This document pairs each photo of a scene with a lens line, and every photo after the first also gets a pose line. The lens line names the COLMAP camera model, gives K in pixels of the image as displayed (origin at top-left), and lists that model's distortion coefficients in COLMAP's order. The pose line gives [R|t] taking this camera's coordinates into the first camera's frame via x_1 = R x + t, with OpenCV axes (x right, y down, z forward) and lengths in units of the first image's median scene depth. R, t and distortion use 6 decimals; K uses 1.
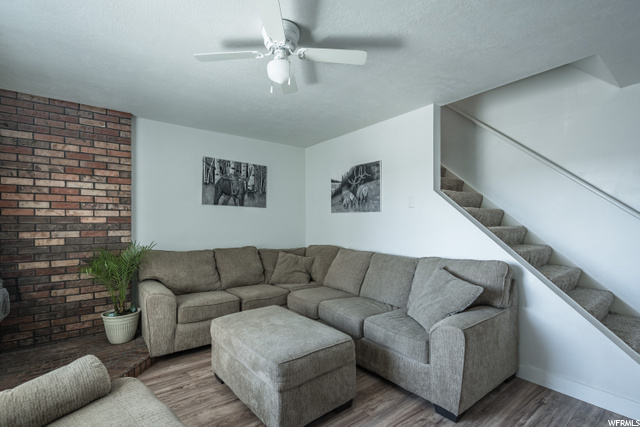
lens RADIAL K [[293.5, 0, 320.2], [0, 293.5, 218.8], [0, 0, 1]] dist [0.000674, 0.000785]
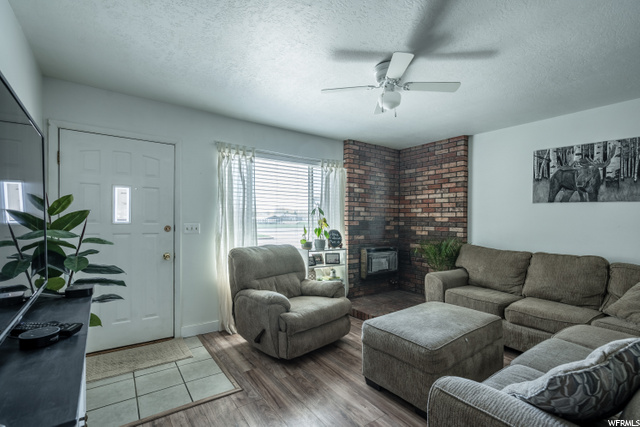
lens RADIAL K [[293.5, 0, 320.2], [0, 293.5, 218.8], [0, 0, 1]] dist [0.000674, 0.000785]
pose [[-0.029133, 0.000314, -0.999575, 0.654144], [-0.001477, 0.999999, 0.000357, 0.001329], [0.999574, 0.001487, -0.029133, 0.432713]]
